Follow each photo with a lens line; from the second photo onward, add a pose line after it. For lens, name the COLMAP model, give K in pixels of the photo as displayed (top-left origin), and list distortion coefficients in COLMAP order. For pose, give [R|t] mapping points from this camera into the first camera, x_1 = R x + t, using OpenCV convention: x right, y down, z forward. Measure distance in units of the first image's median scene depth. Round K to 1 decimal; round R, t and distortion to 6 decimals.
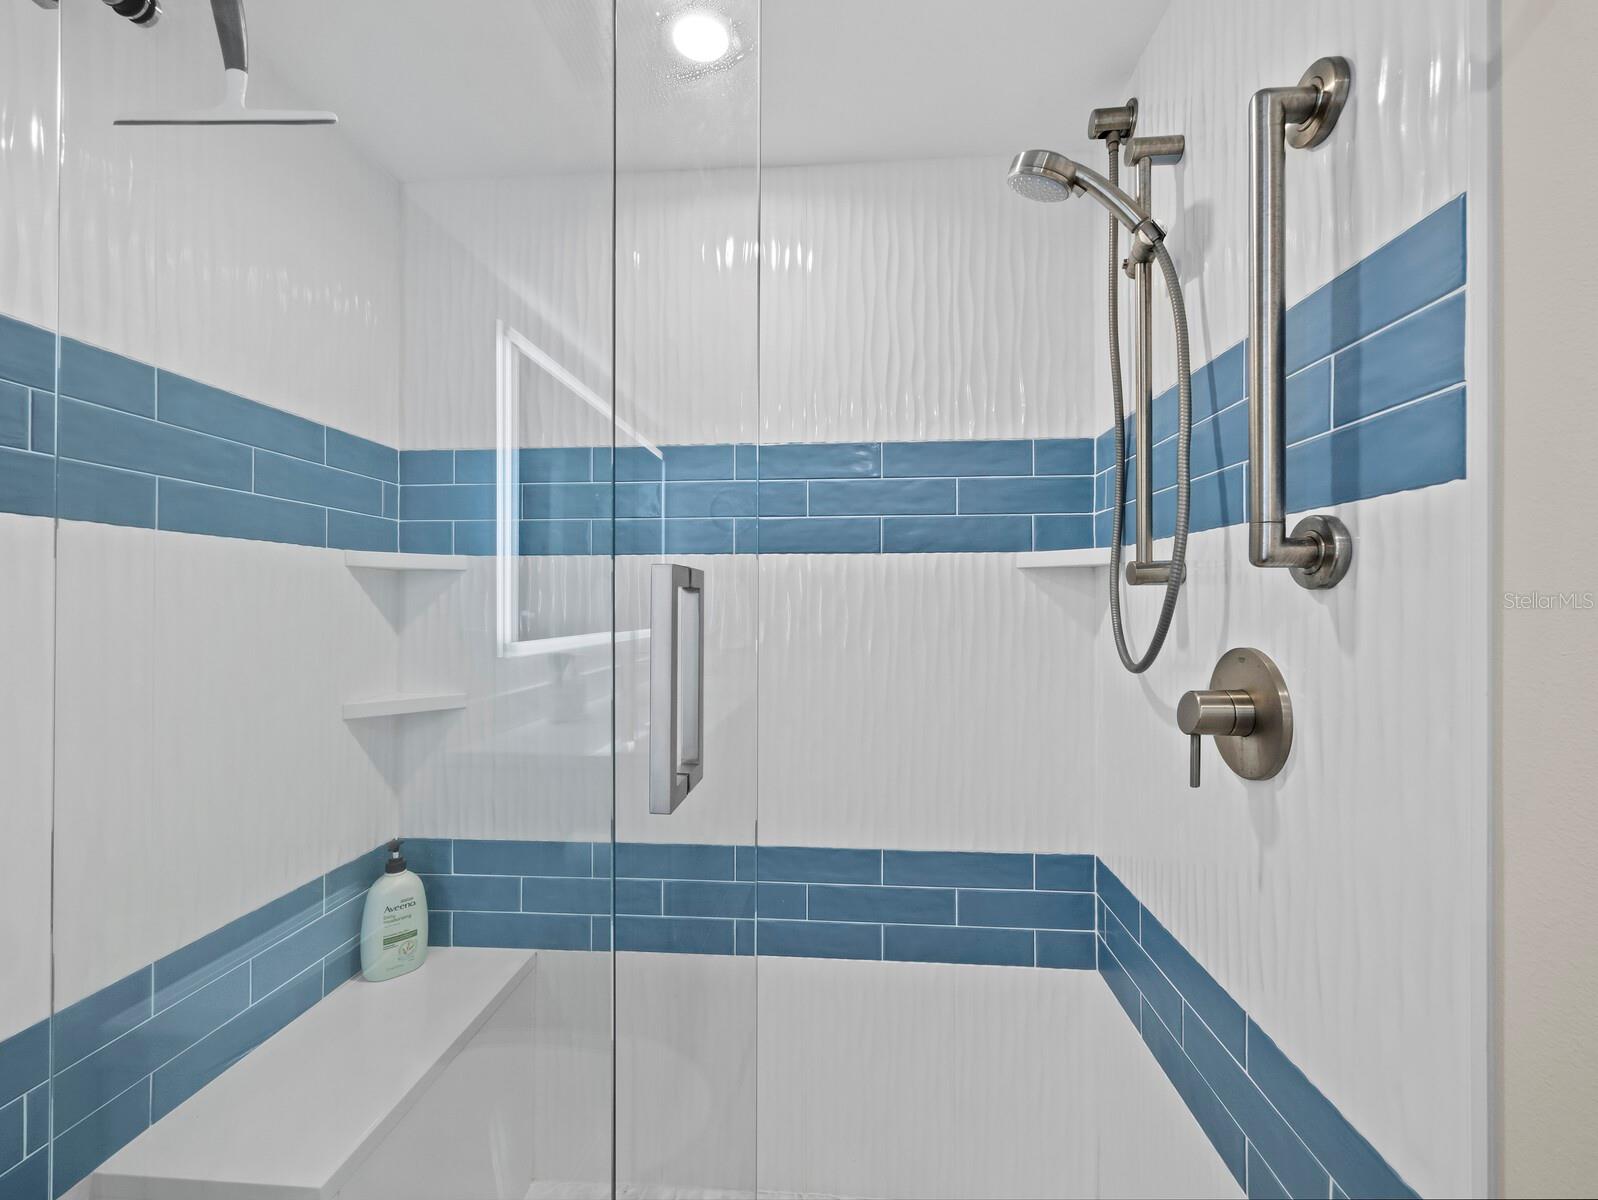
lens RADIAL K [[670.8, 0, 797.7], [0, 670.8, 597.0], [0, 0, 1]] dist [-0.001684, 0.000246]
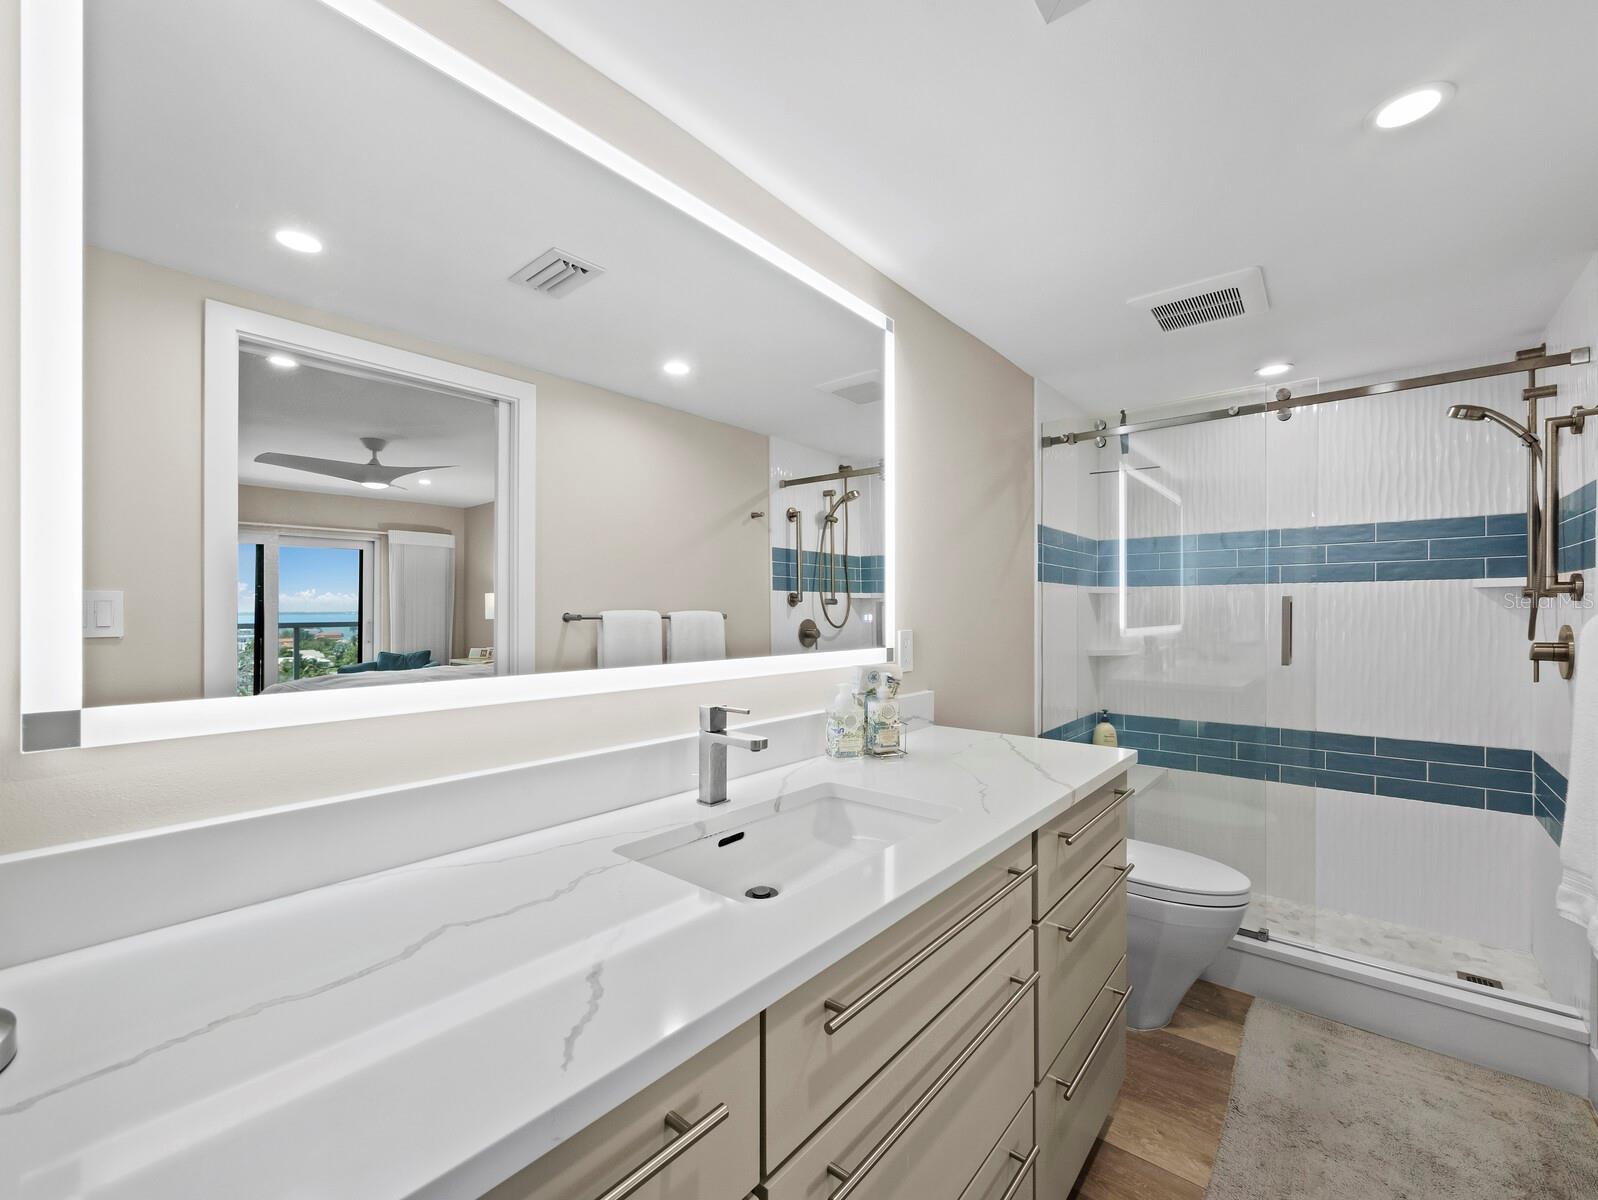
lens RADIAL K [[670.8, 0, 807.3], [0, 670.8, 615.0], [0, 0, 1]] dist [-0.001684, 0.000246]
pose [[0.821573, 0.001856, -0.570100, -0.116783], [0.005825, 0.999915, 0.011649, -0.001162], [0.570073, -0.012891, 0.821493, -1.501638]]
